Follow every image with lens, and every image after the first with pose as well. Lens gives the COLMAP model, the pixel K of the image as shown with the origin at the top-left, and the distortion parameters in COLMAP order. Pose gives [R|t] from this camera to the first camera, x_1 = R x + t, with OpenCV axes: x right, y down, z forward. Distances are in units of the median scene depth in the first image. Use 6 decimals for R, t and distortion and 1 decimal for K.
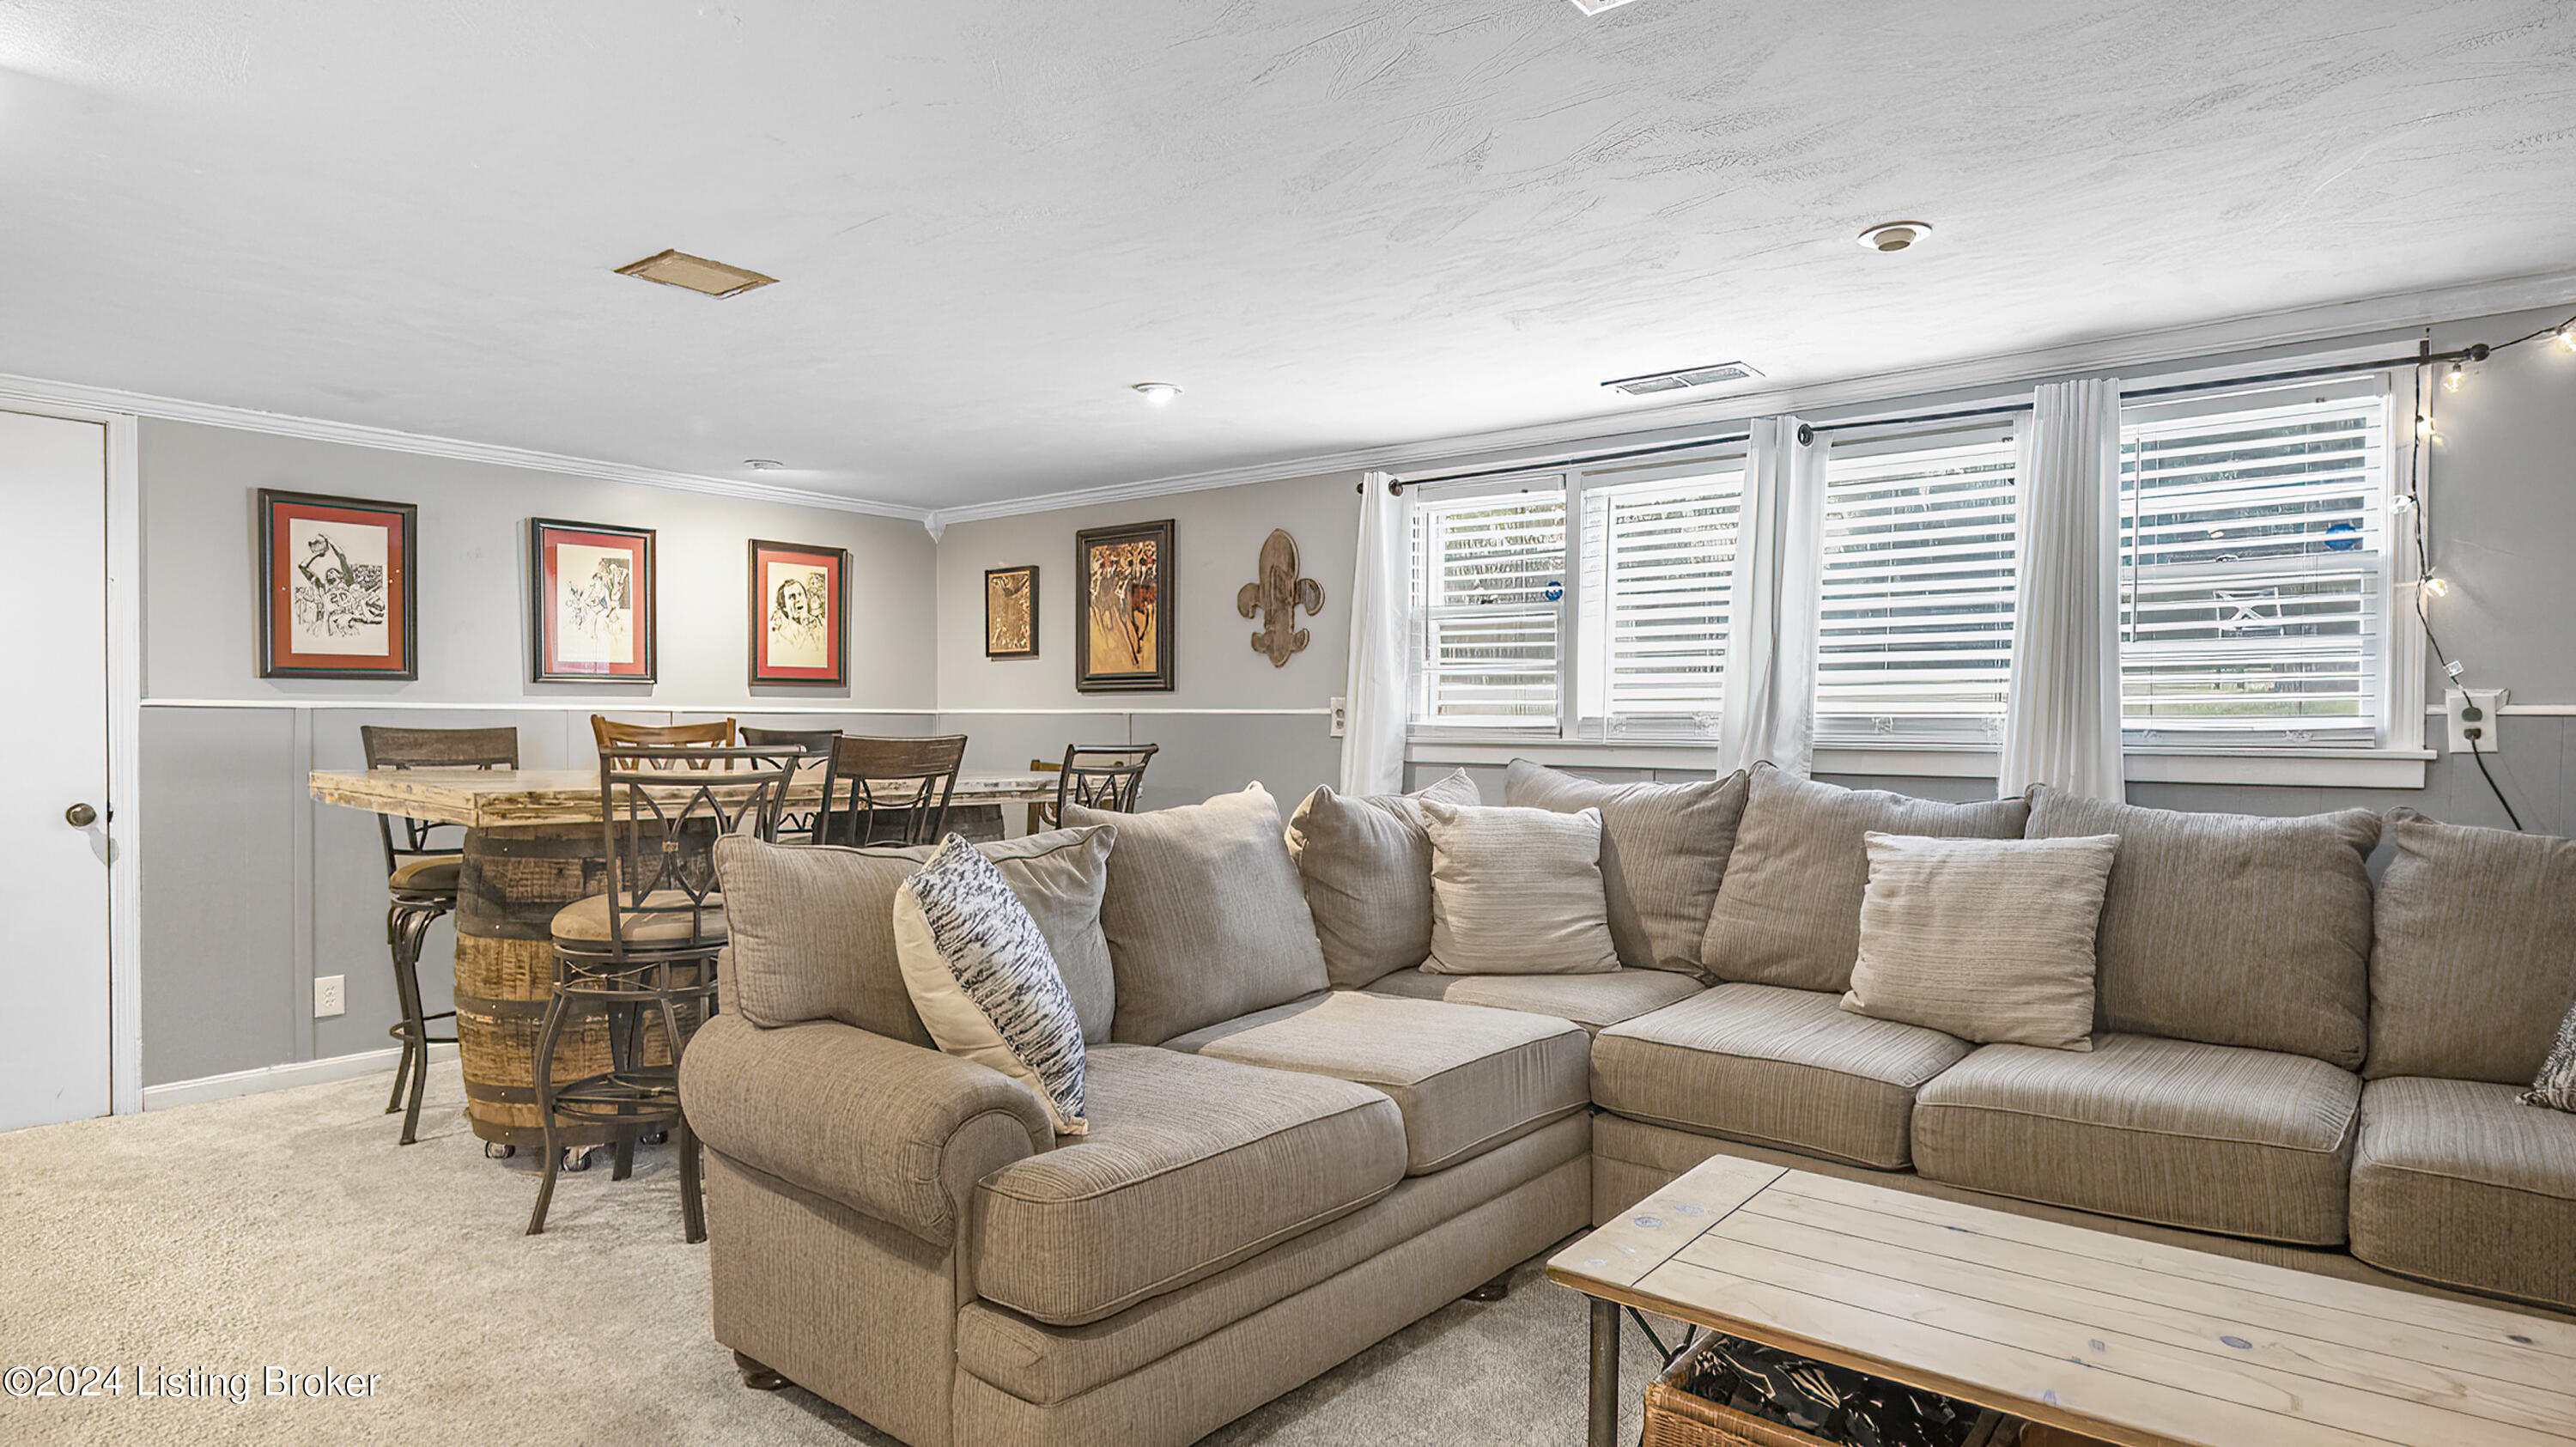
lens RADIAL K [[1326.6, 0, 1303.1], [0, 1326.6, 759.2], [0, 0, 1]] dist [-0.020569, -0.002751]
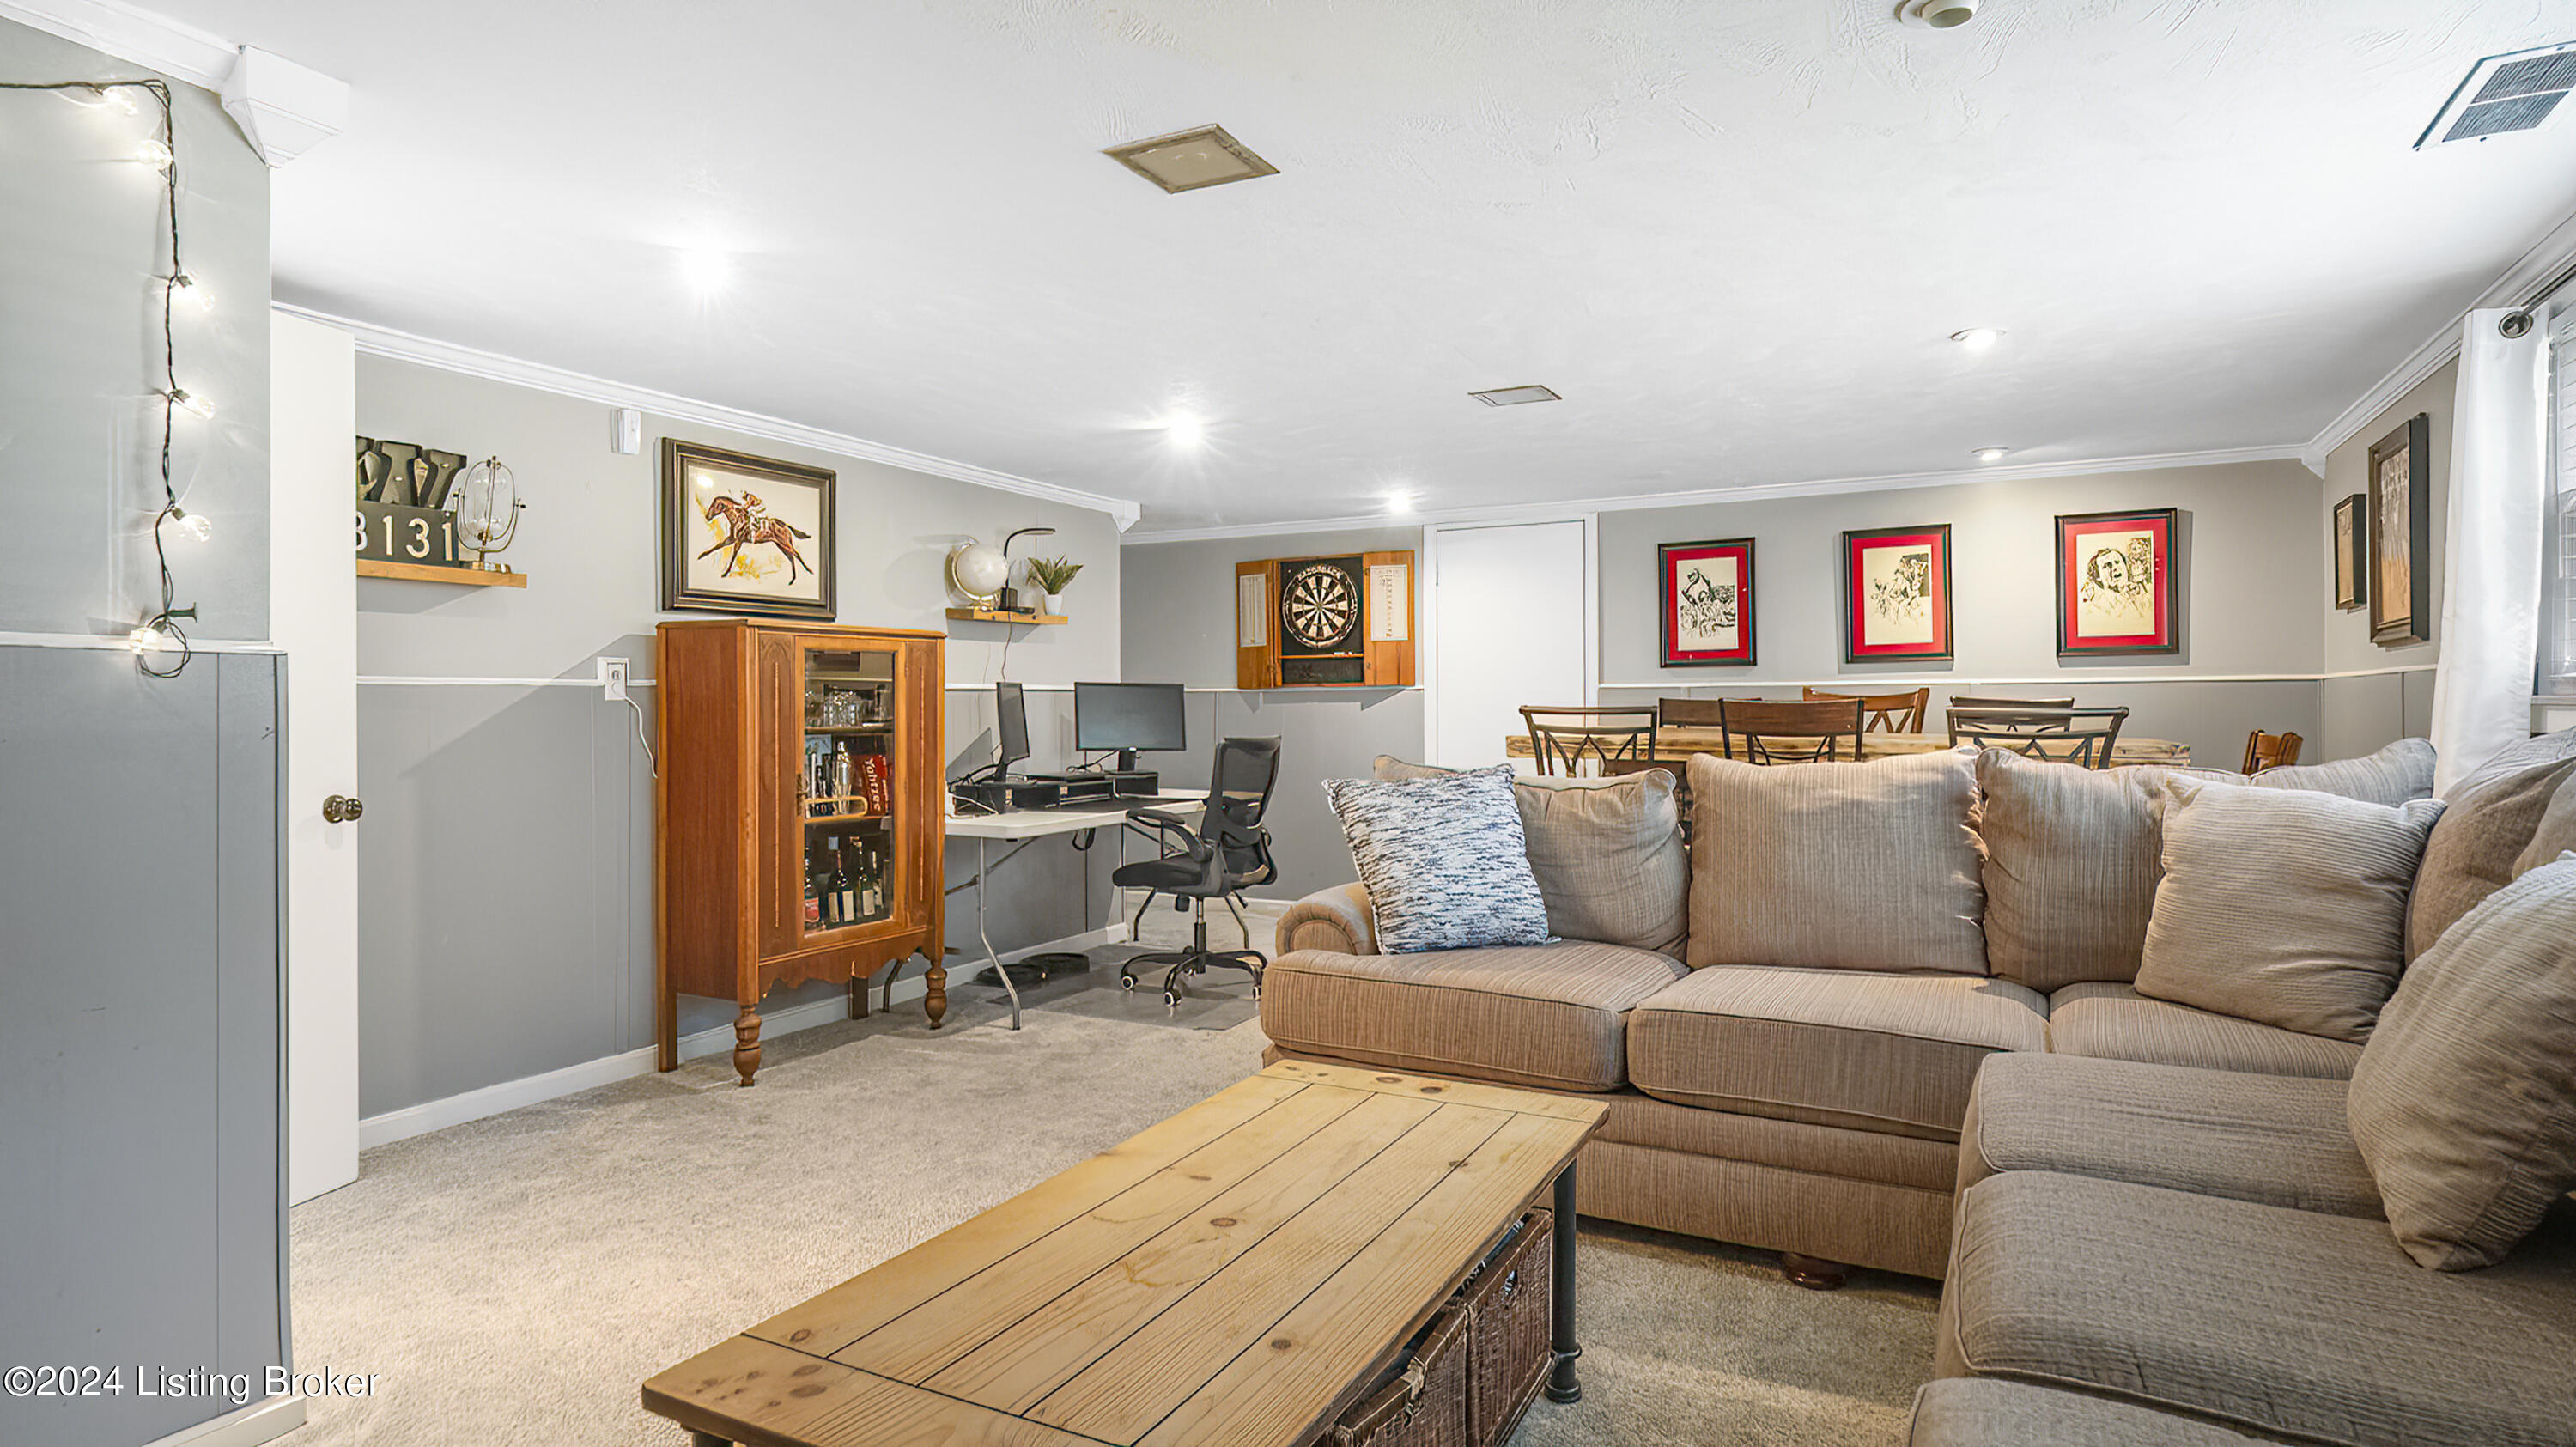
lens RADIAL K [[1326.6, 0, 1304.6], [0, 1326.6, 706.1], [0, 0, 1]] dist [-0.020569, -0.002751]
pose [[0.191487, -0.007377, -0.981467, 0.627267], [-0.019087, 0.999755, -0.011239, 0.007796], [0.981310, 0.020885, 0.191299, 0.289002]]
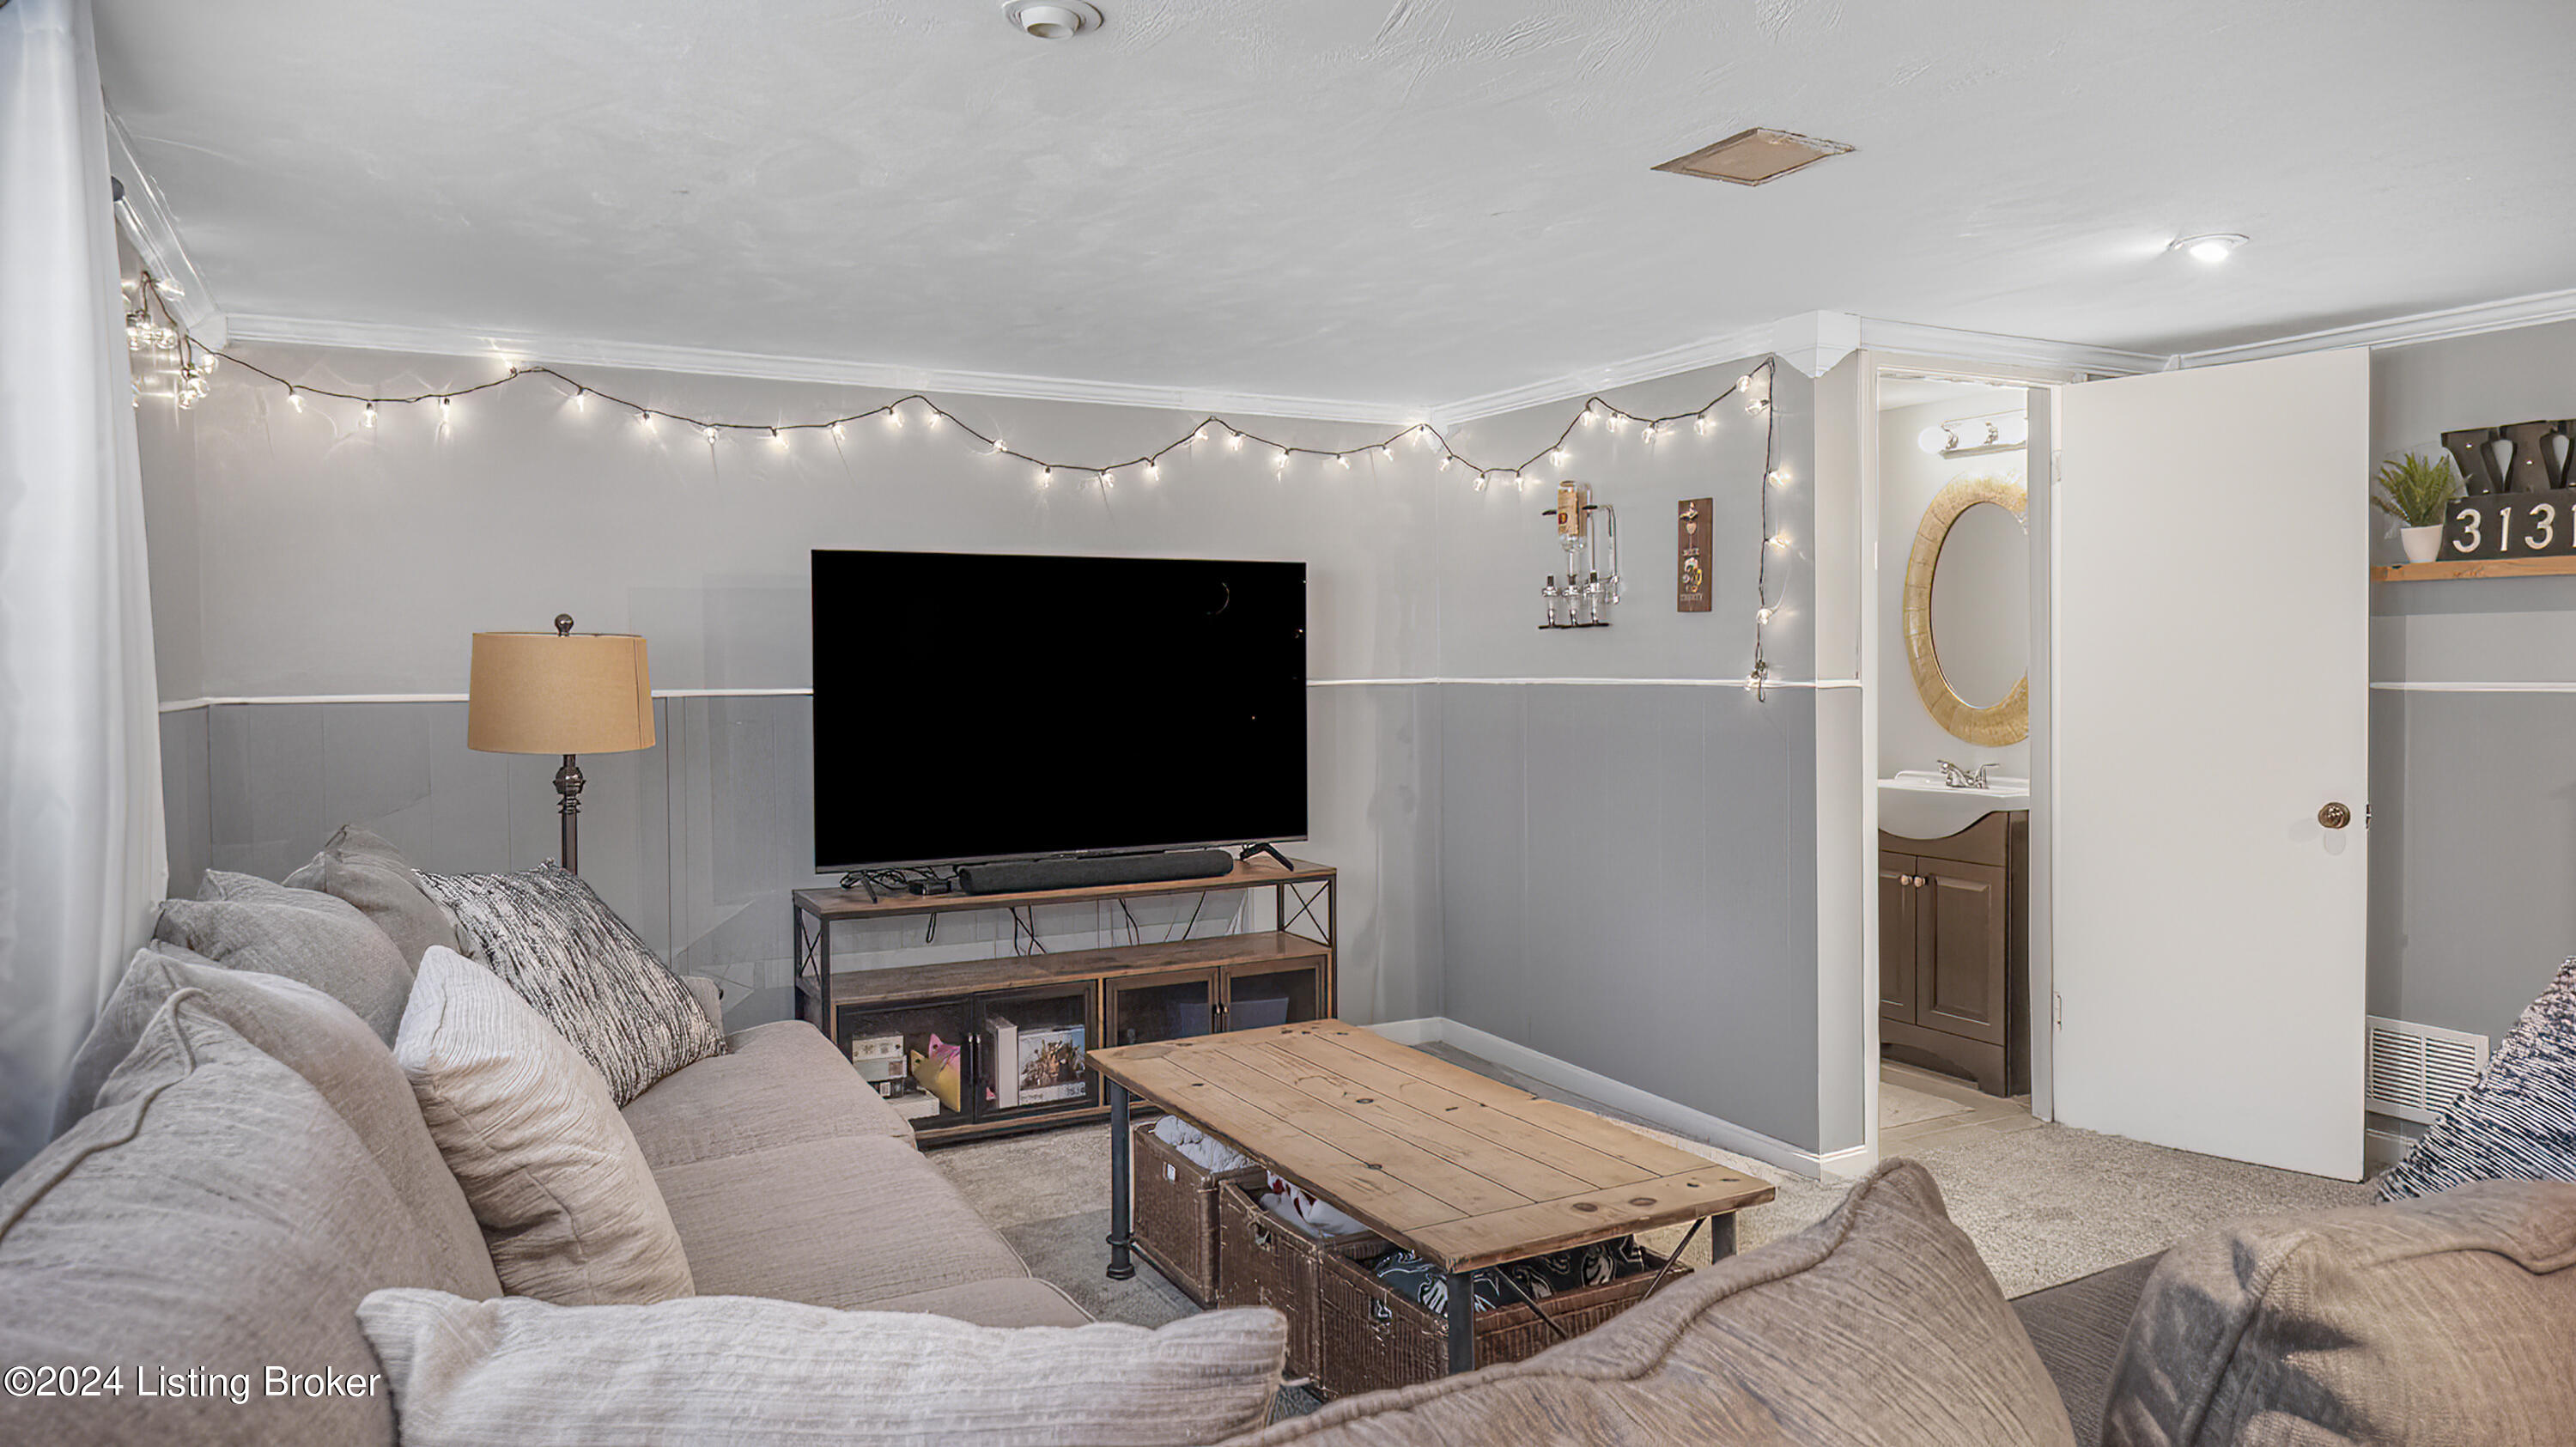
lens RADIAL K [[1636.3, 0, 1282.8], [0, 1636.3, 709.4], [0, 0, 1]] dist [-0.005227, -0.000452]
pose [[-0.921918, -0.011494, 0.387215, 0.007963], [0.011676, 0.998281, 0.057432, -0.054838], [-0.387209, 0.057469, -0.920199, 0.991807]]
